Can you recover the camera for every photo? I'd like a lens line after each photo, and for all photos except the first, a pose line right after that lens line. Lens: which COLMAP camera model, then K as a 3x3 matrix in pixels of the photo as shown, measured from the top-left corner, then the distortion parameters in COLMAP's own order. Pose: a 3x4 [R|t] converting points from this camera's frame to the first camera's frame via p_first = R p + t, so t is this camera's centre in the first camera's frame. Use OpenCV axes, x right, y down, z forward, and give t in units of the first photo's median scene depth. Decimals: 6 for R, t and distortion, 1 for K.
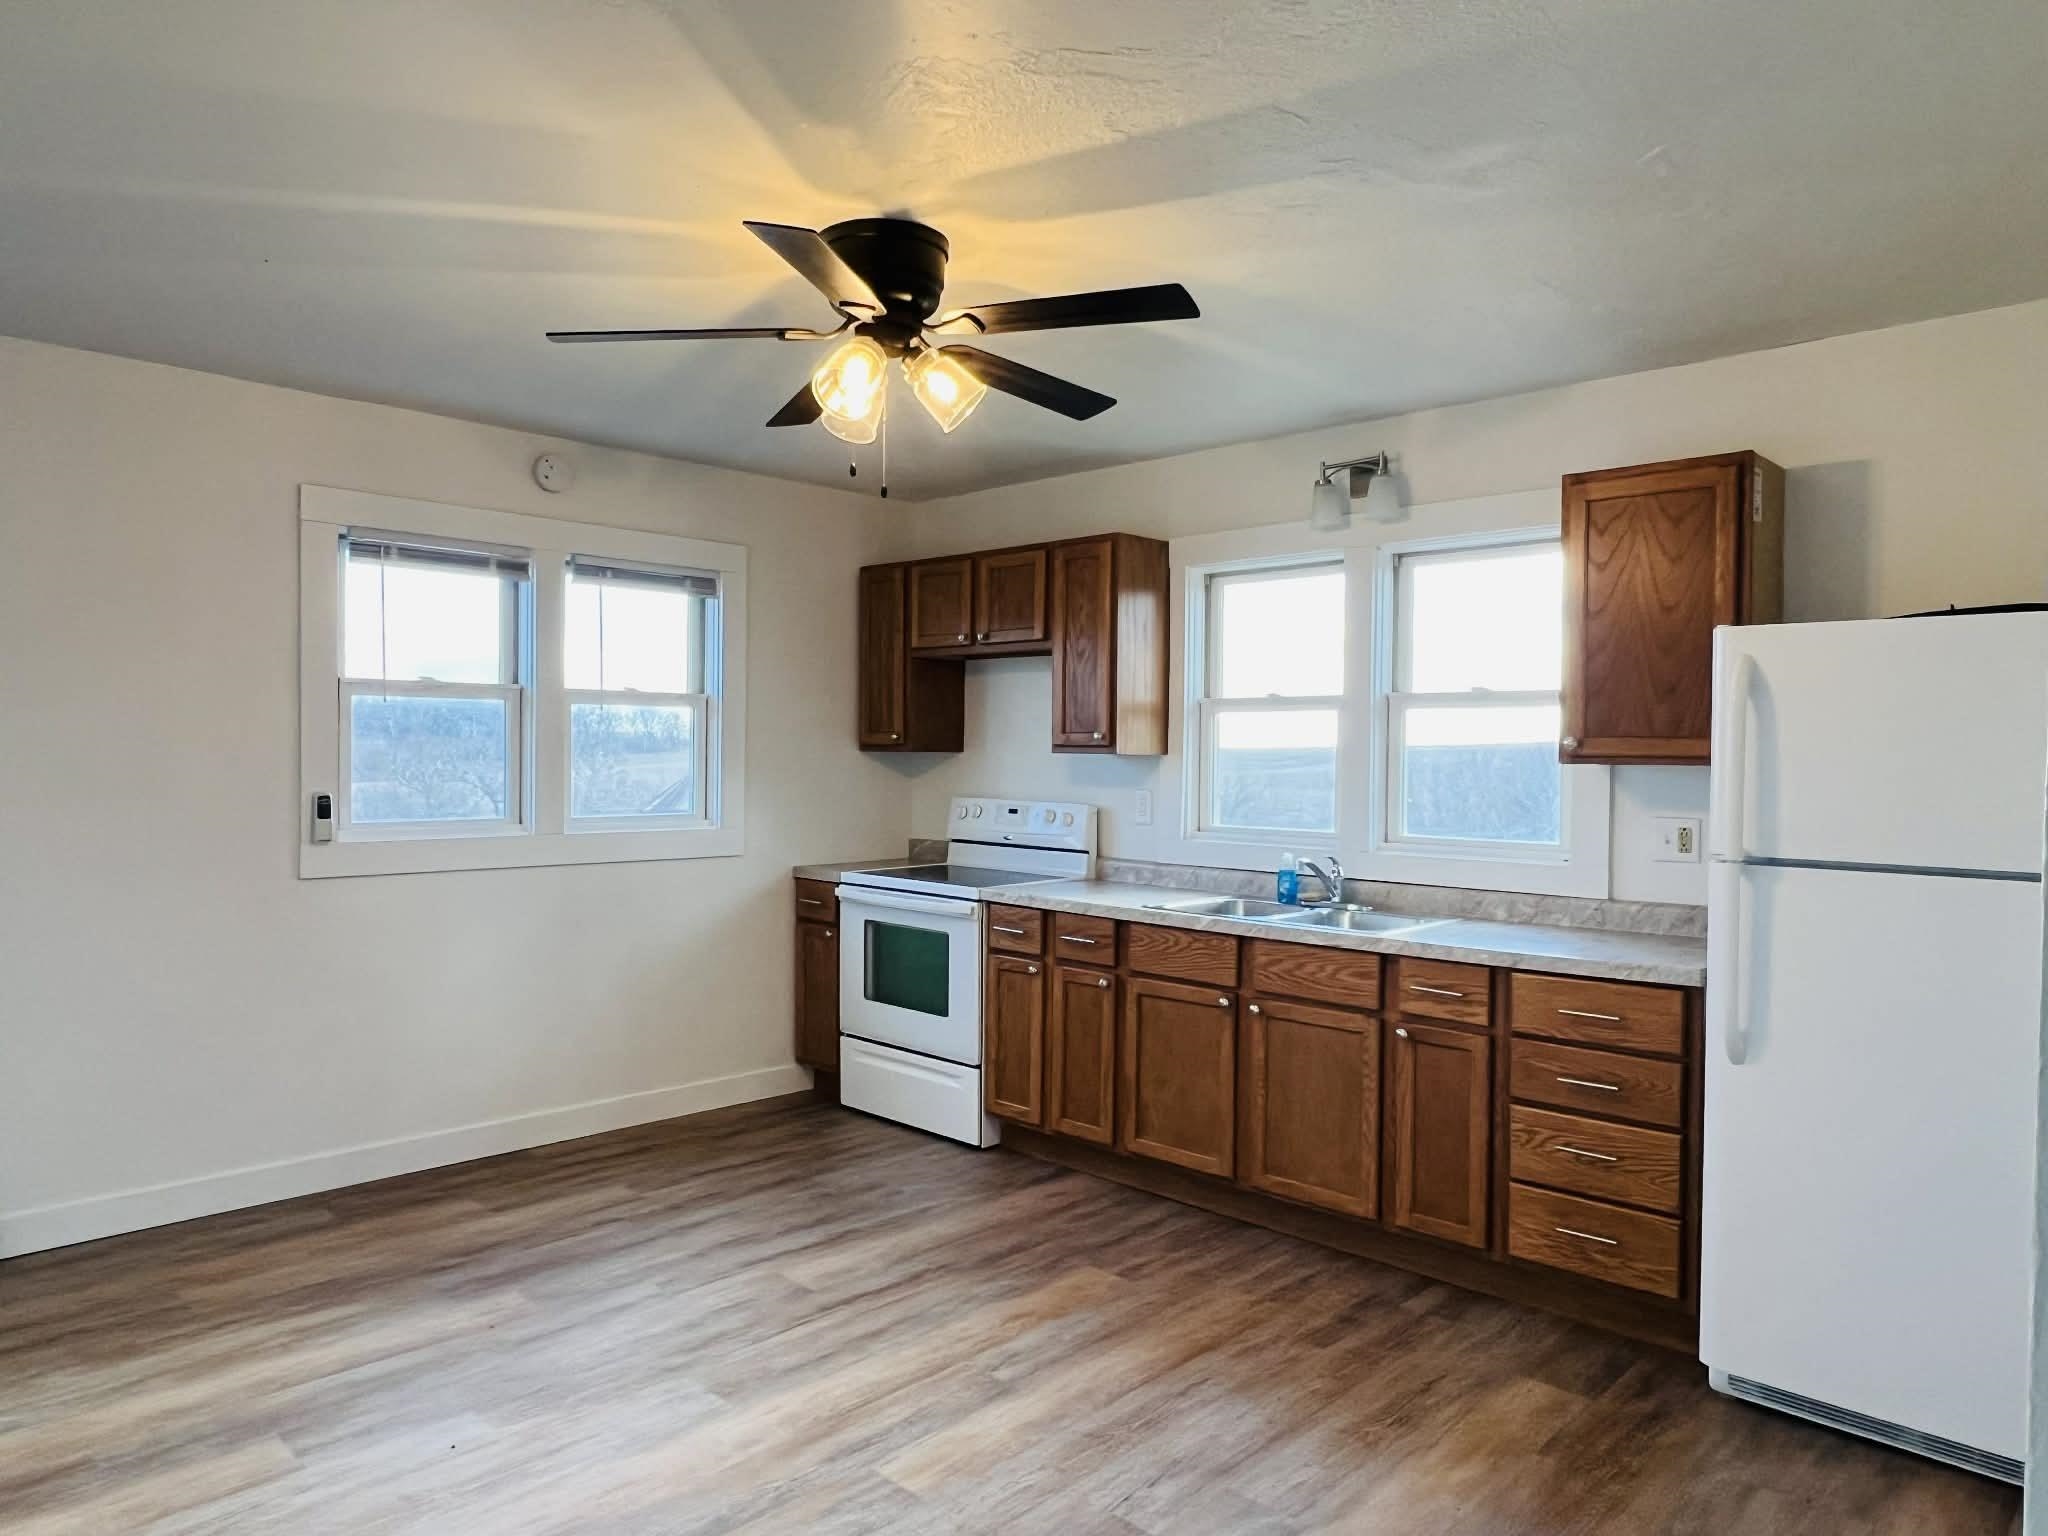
lens RADIAL K [[1375.8, 0, 1004.3], [0, 1375.8, 773.6], [0, 0, 1]] dist [0.004945, 0.005810]
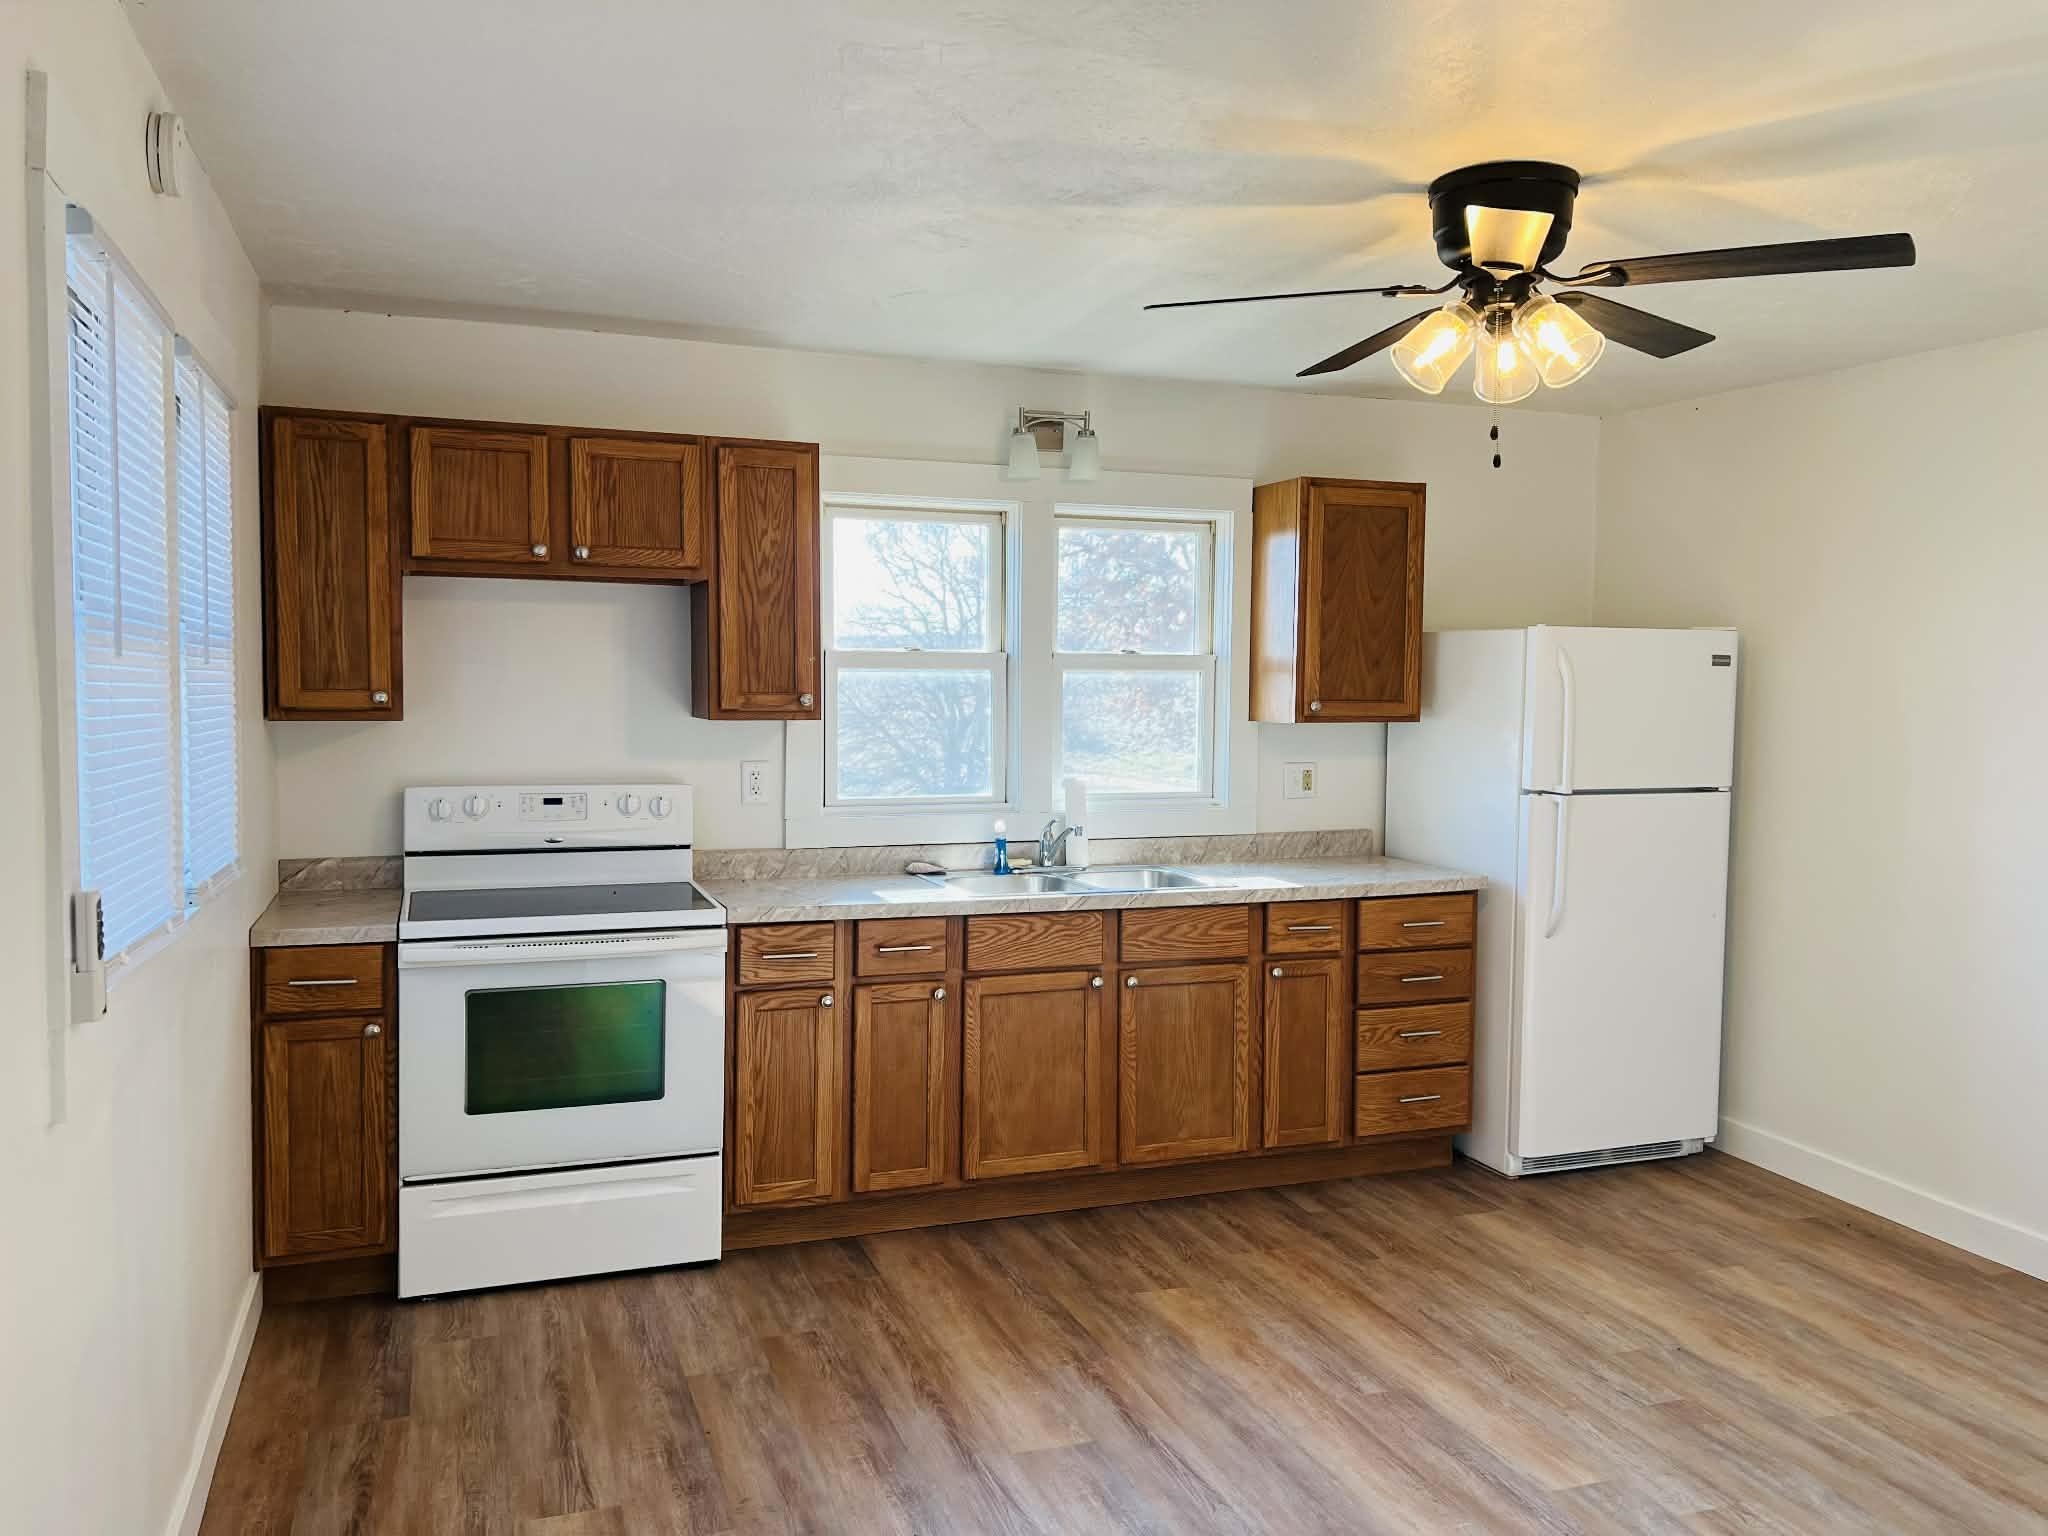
lens RADIAL K [[1530.2, 0, 1024.0], [0, 1530.2, 768.0], [0, 0, 1]] dist [0.096975, -0.163767]
pose [[0.420874, -0.053478, 0.905541, -0.864954], [0.016367, 0.998546, 0.051364, -0.038894], [-0.906971, -0.006797, 0.421138, 0.642296]]
